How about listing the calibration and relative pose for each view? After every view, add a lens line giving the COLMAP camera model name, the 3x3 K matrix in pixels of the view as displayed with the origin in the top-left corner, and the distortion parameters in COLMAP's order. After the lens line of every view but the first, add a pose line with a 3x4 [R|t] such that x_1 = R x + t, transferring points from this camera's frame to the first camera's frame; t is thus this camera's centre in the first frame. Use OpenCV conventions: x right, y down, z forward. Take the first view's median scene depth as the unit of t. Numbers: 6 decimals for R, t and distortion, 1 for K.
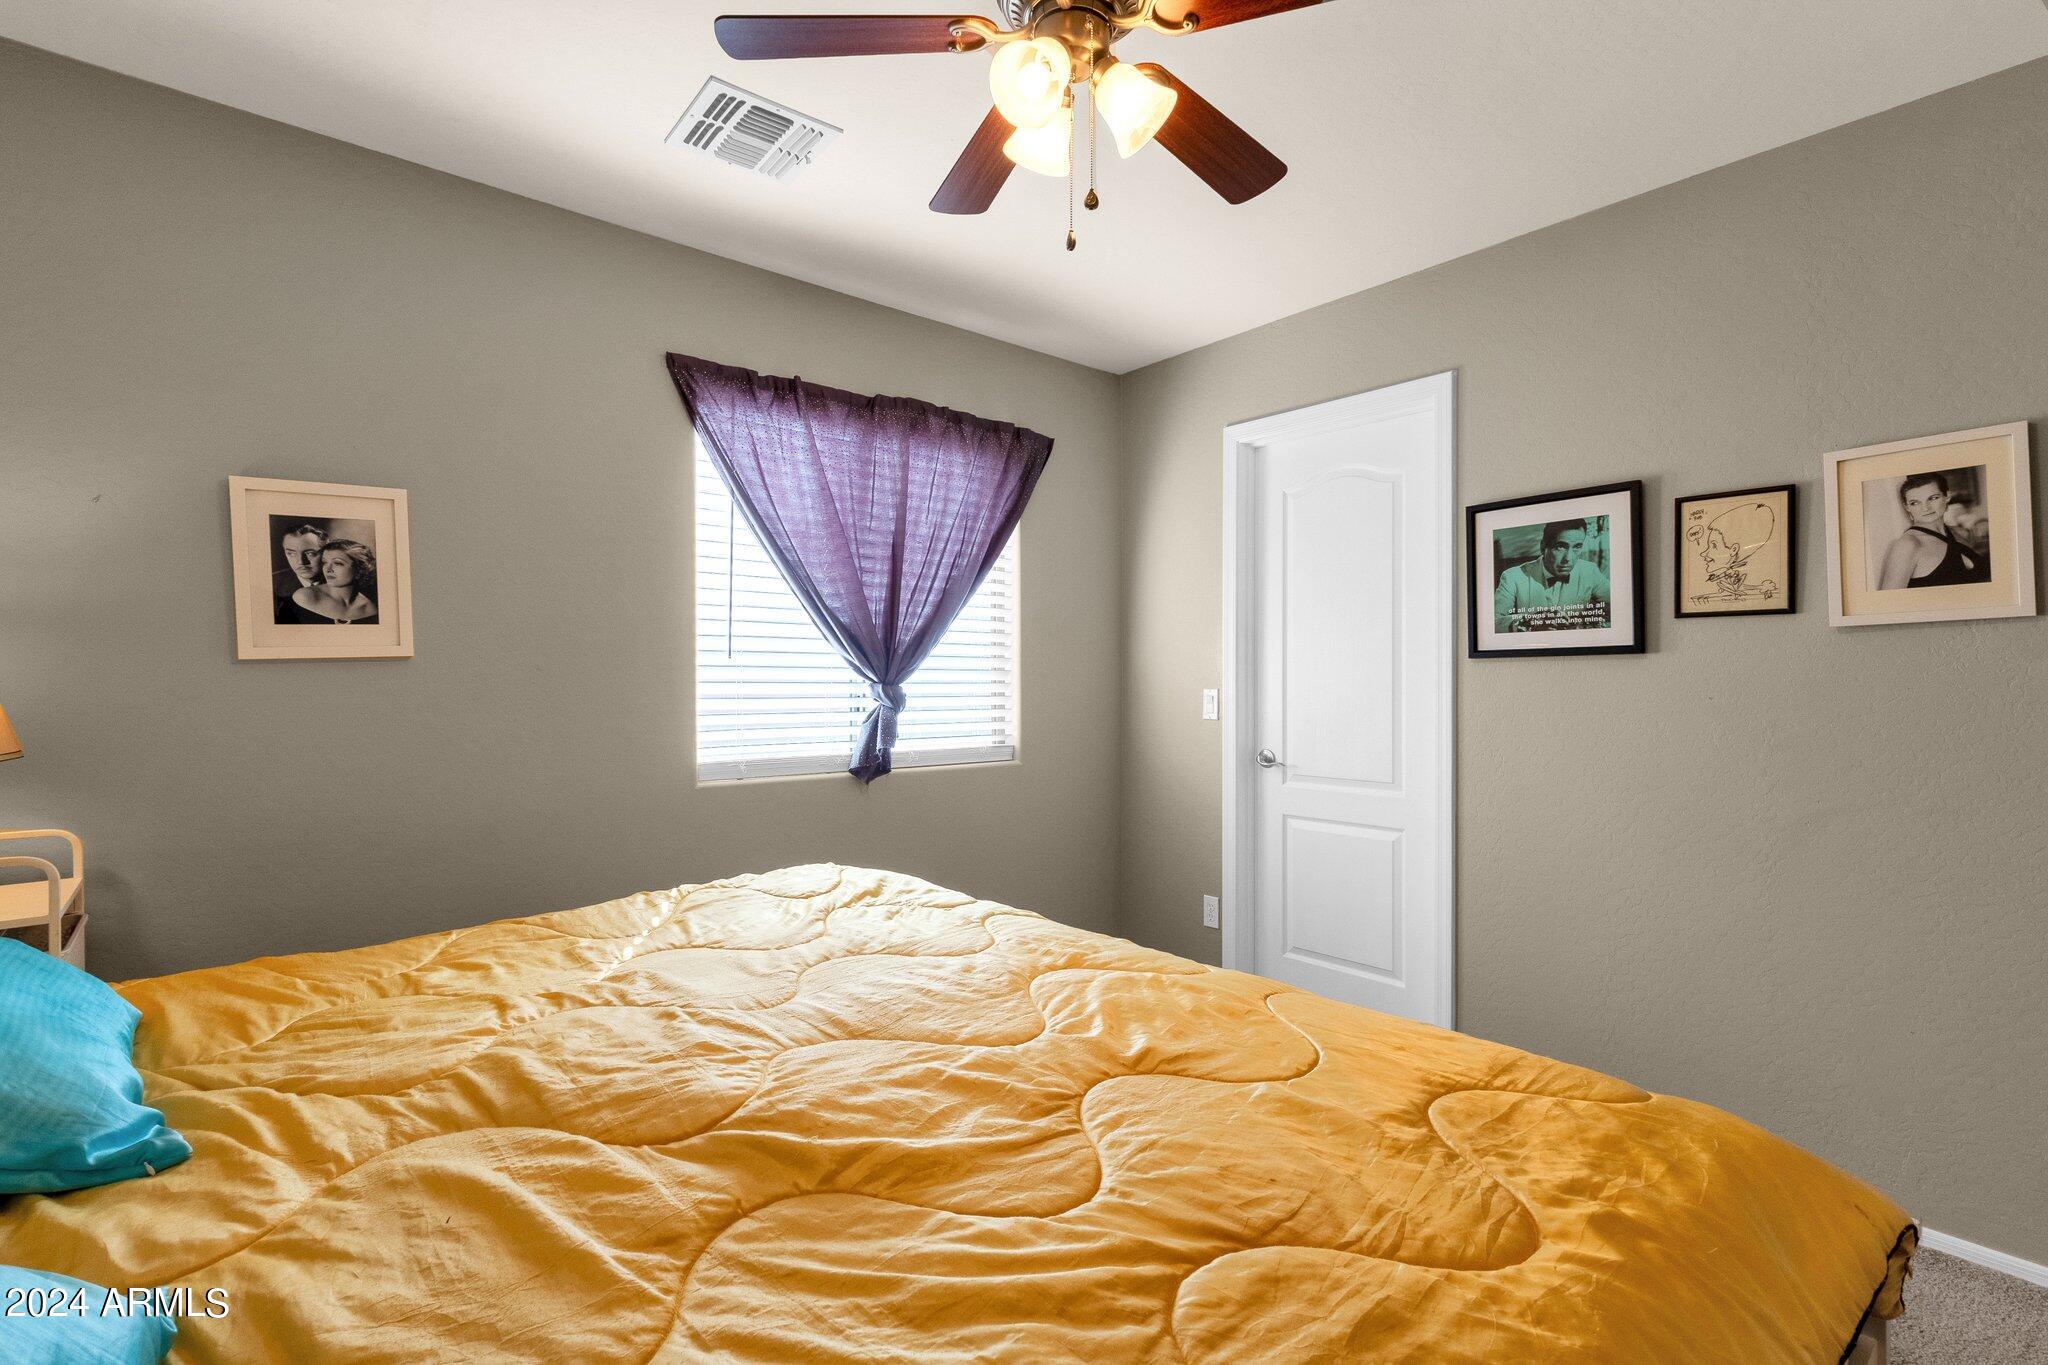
lens RADIAL K [[940.0, 0, 1019.7], [0, 940.0, 685.4], [0, 0, 1]] dist [0.003345, 0.000687]
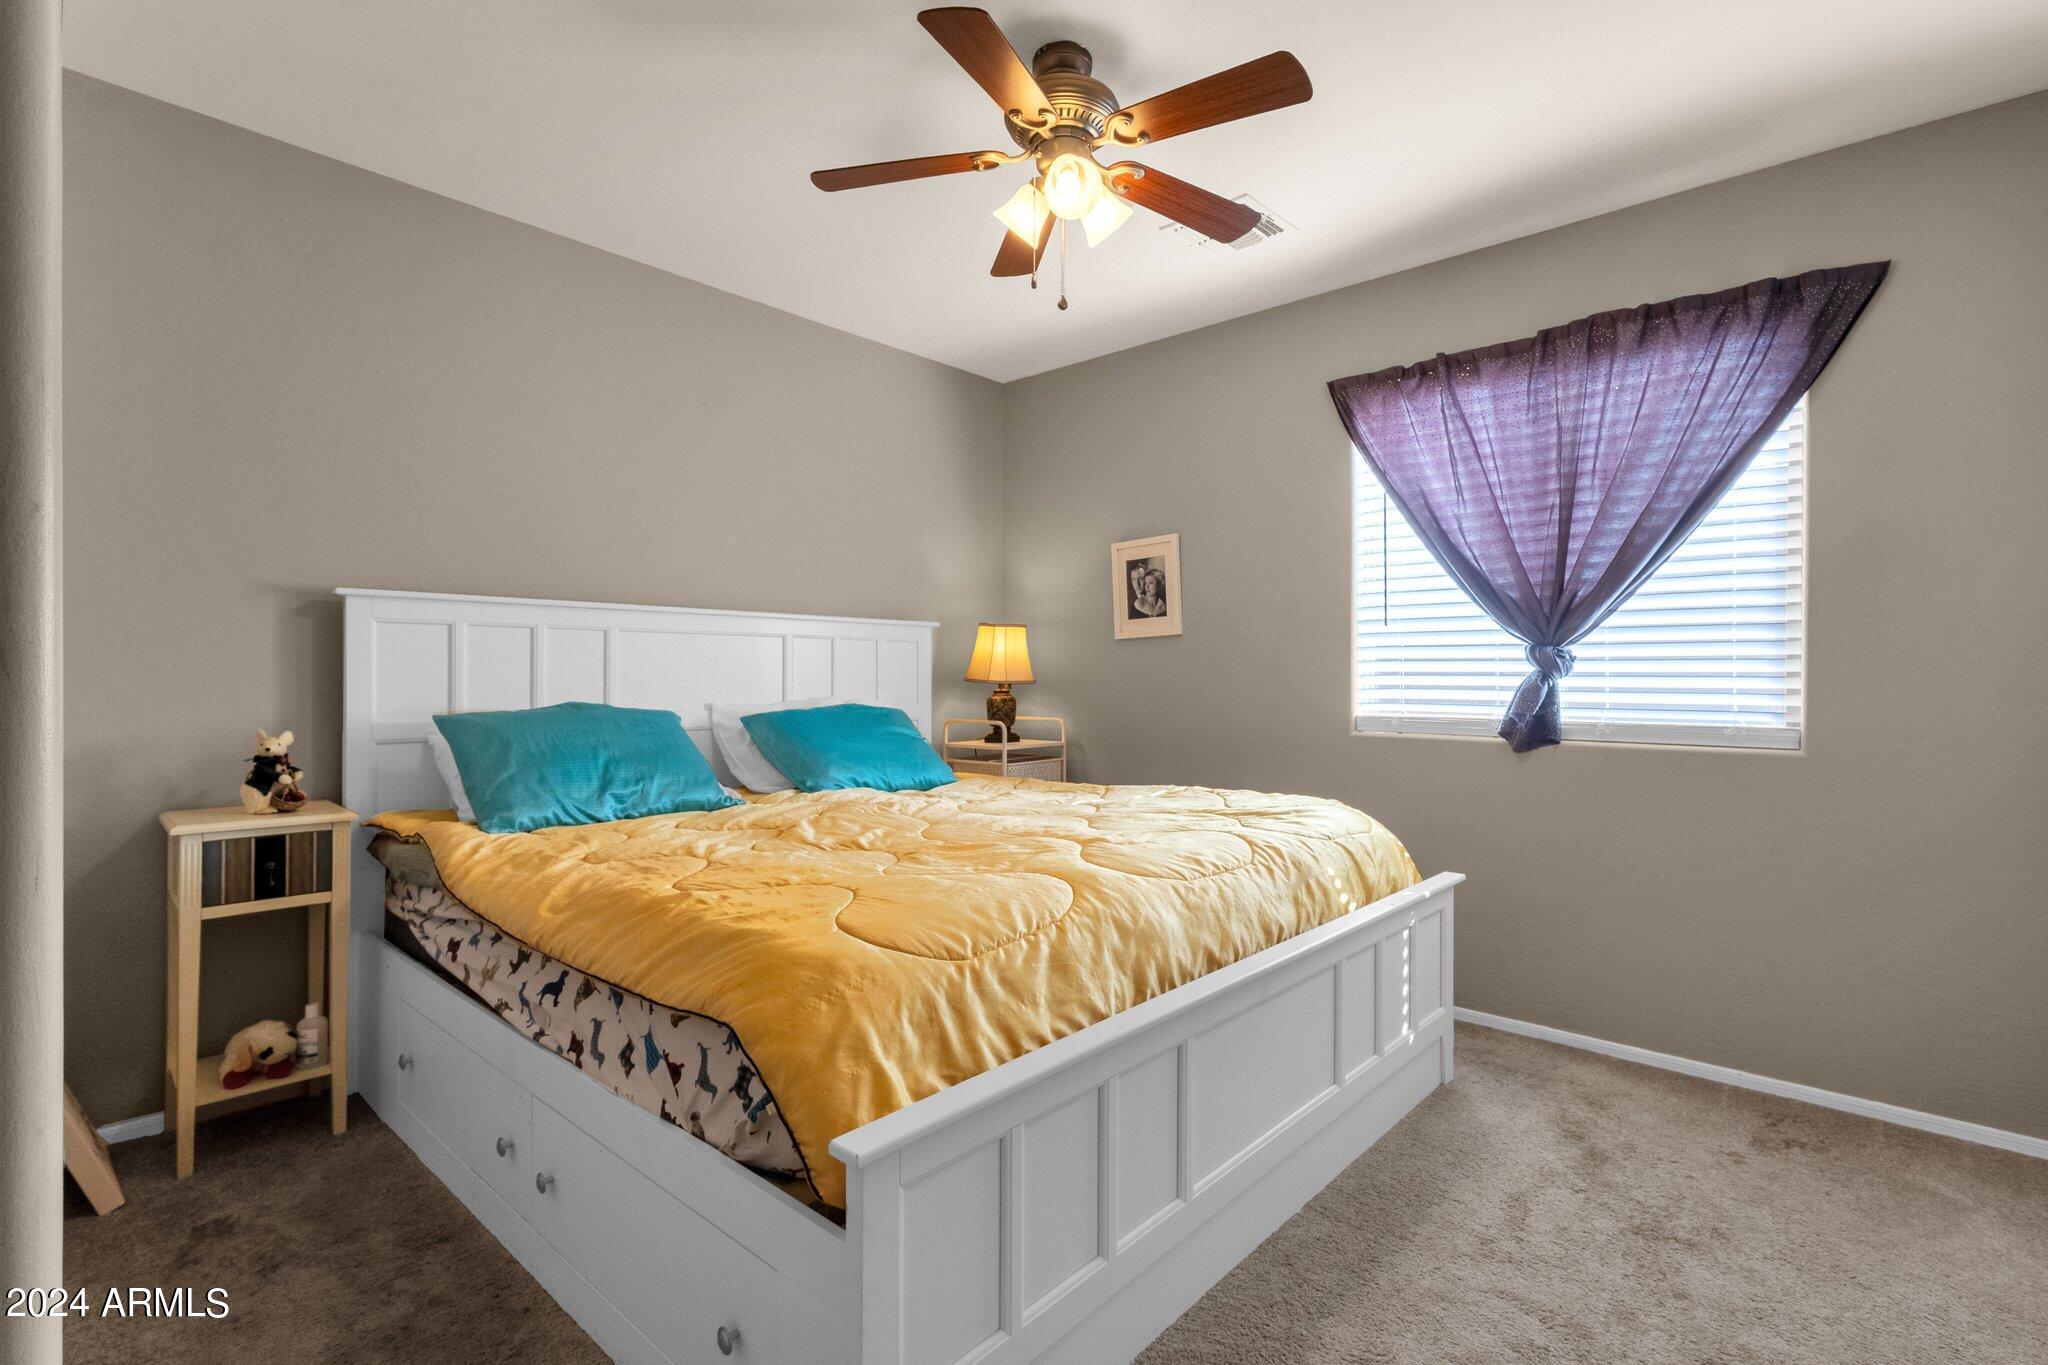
lens RADIAL K [[940.0, 0, 1019.7], [0, 940.0, 685.4], [0, 0, 1]] dist [0.003345, 0.000687]
pose [[0.133959, 0.012809, -0.990904, 0.780920], [-0.006997, 0.999904, 0.011980, 0.033412], [0.990962, 0.005329, 0.134036, 0.418807]]
